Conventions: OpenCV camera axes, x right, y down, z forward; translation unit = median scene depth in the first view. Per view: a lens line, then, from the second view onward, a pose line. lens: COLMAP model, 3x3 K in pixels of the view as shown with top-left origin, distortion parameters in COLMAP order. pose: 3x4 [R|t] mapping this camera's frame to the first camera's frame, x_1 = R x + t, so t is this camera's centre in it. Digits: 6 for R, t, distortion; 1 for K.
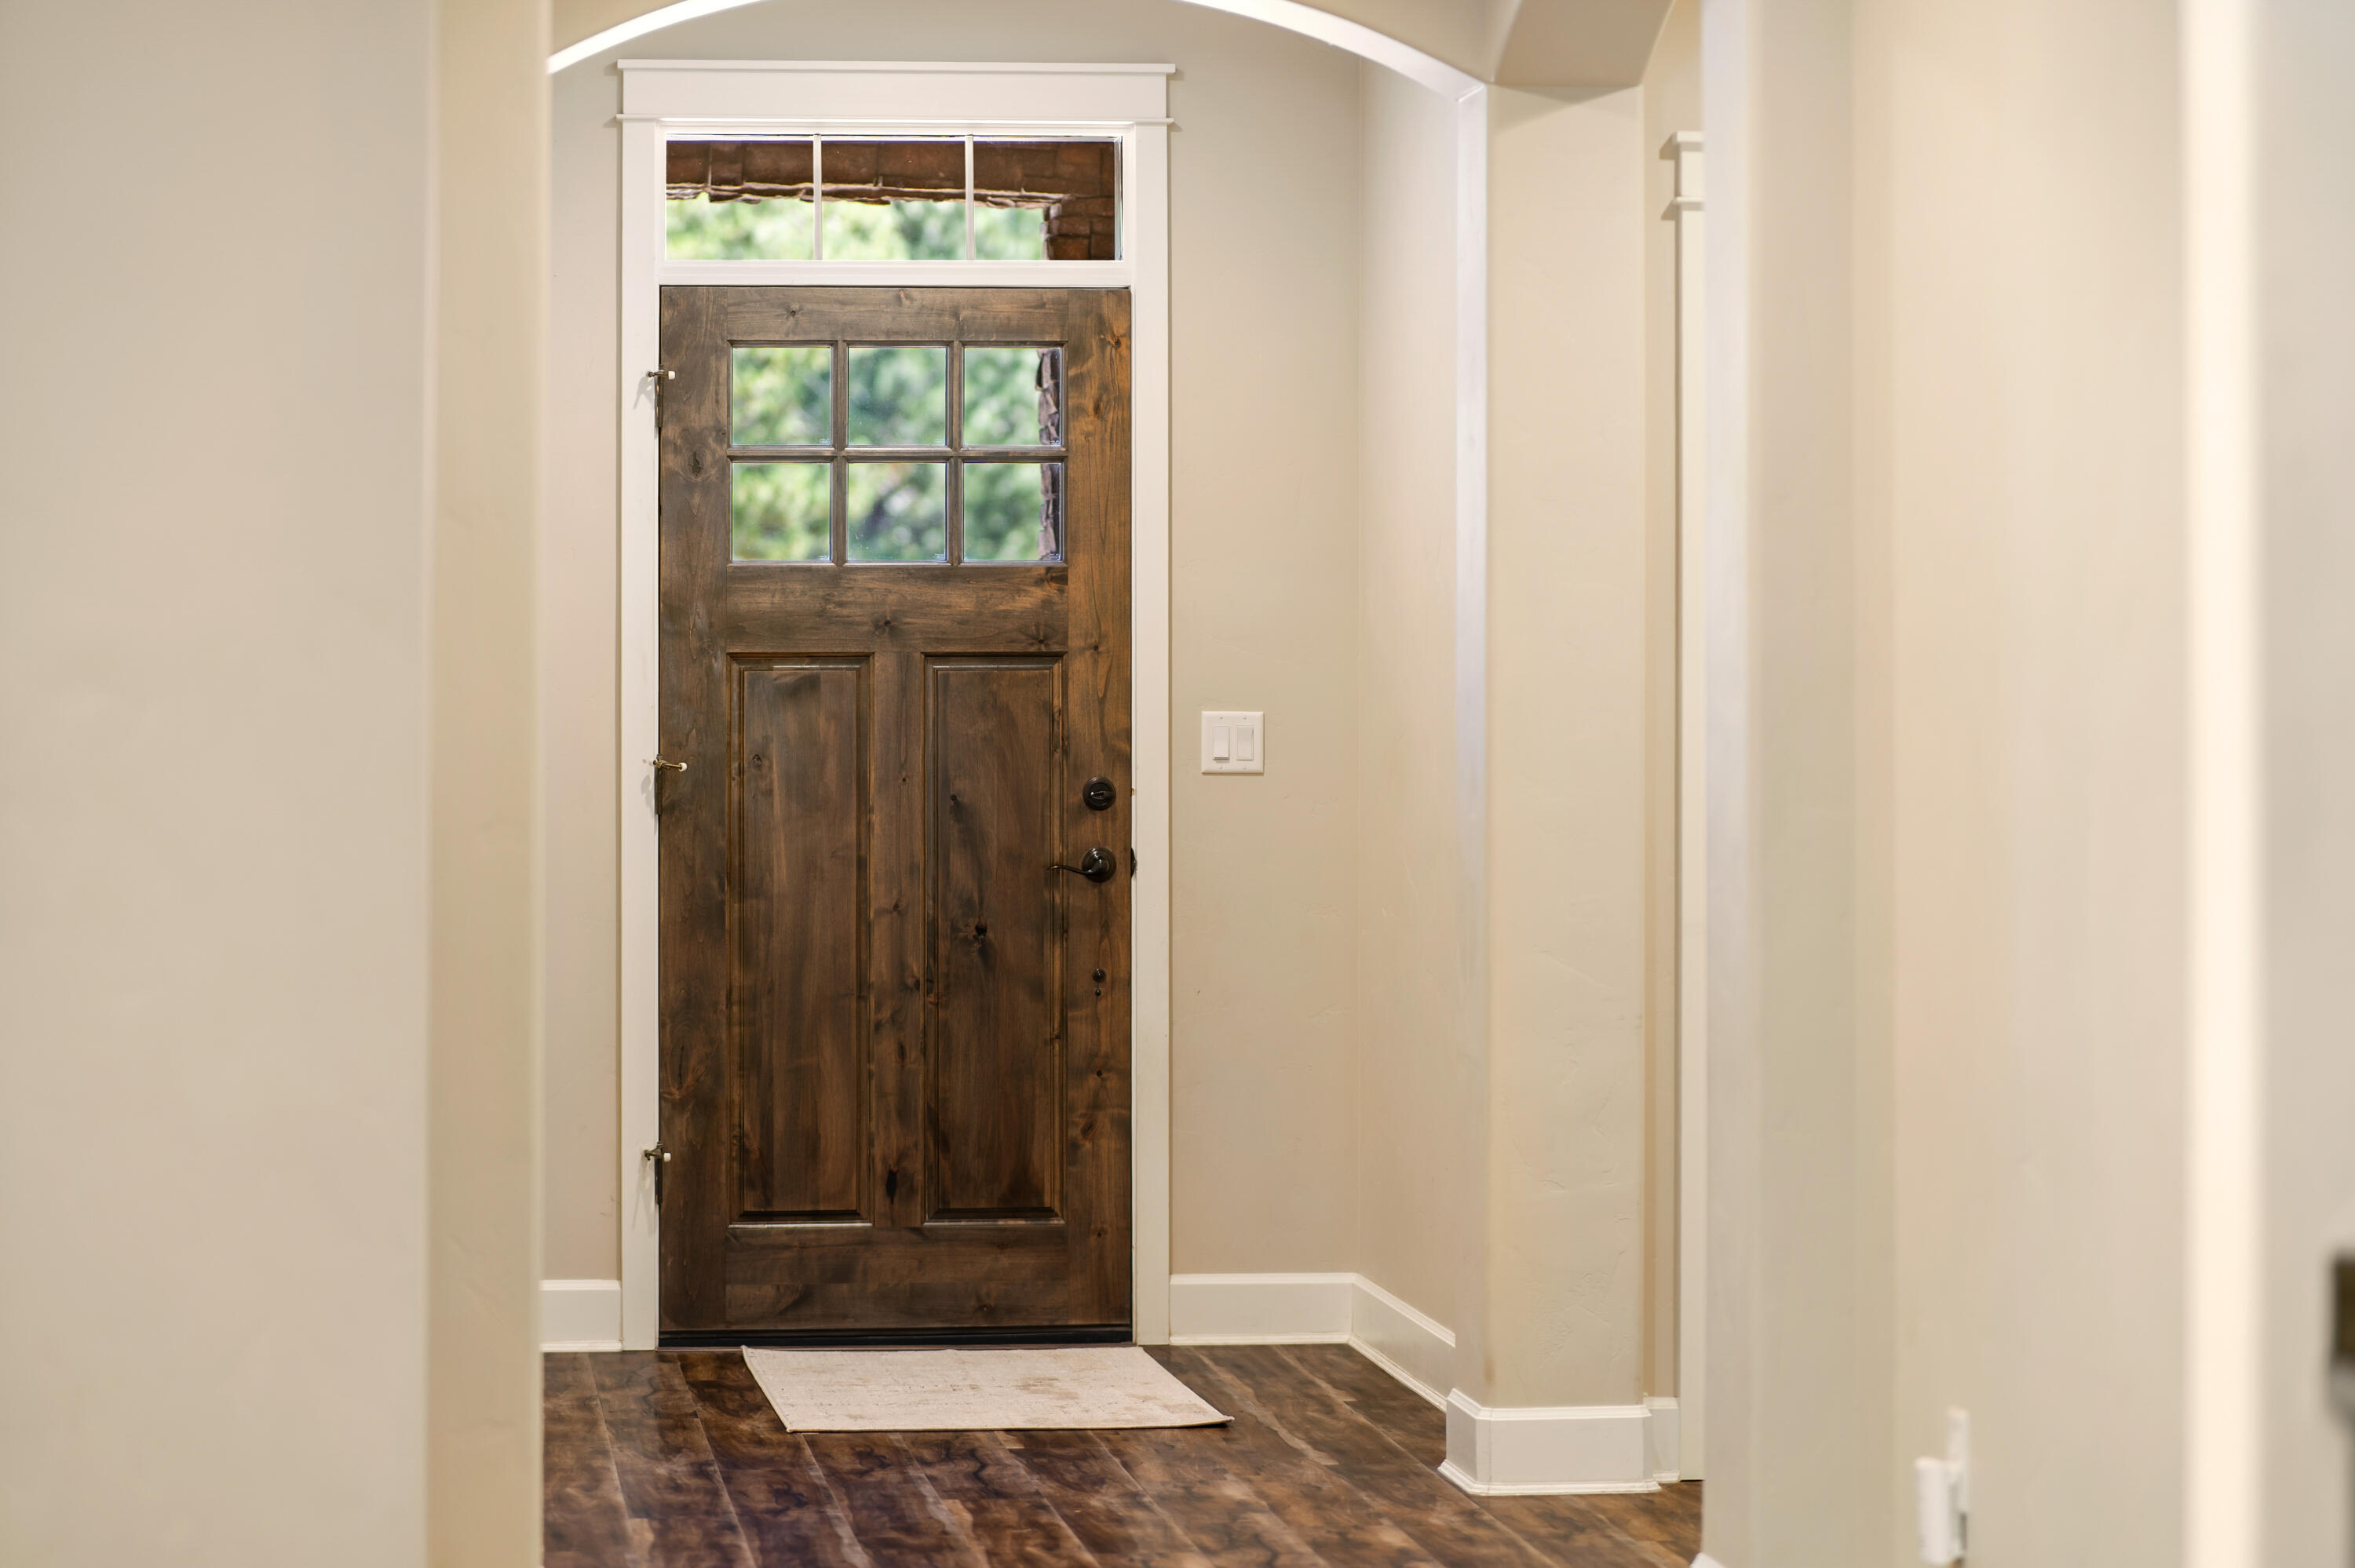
lens RADIAL K [[5773.1, 0, 1177.4], [0, 5773.1, 783.9], [0, 0, 1]] dist [0.015810, 0.000000]
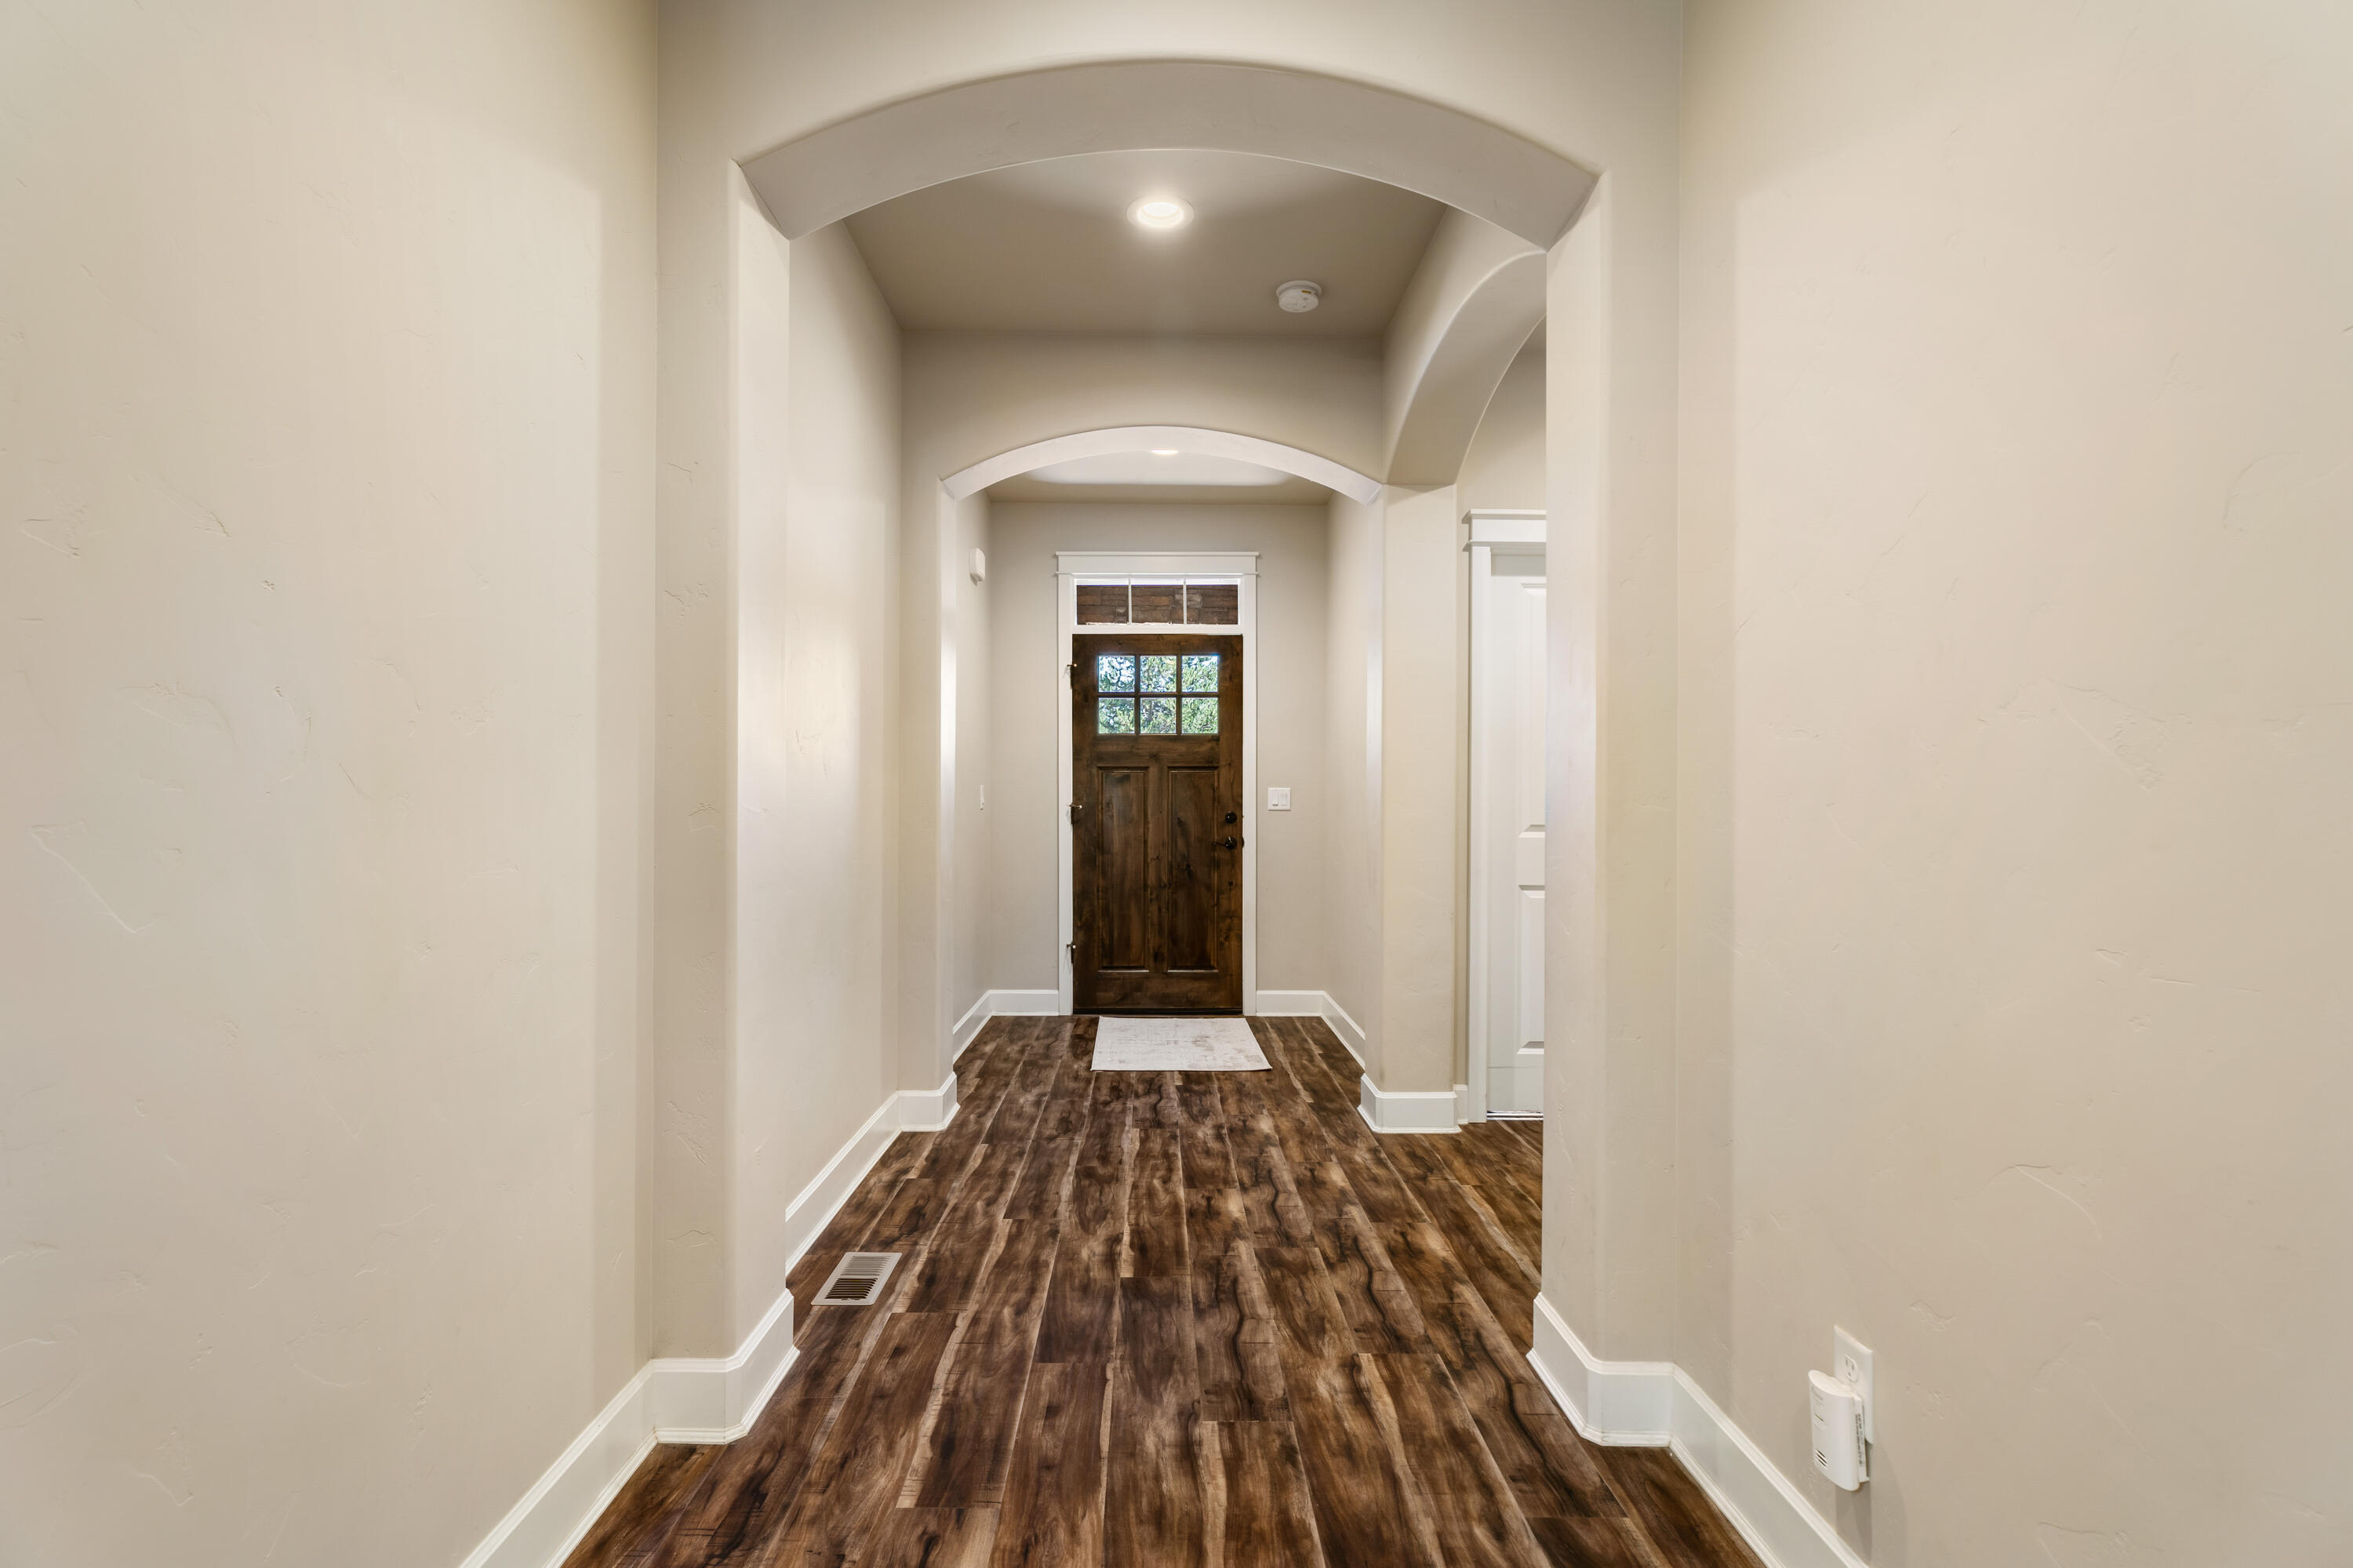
lens RADIAL K [[1057.0, 0, 1168.2], [0, 1057.0, 823.2], [0, 0, 1]] dist [-0.000276, -0.000671]
pose [[0.992713, 0.003489, -0.120455, 0.017905], [-0.004042, 0.999982, -0.004350, 0.006901], [0.120437, 0.004806, 0.992709, 0.495272]]
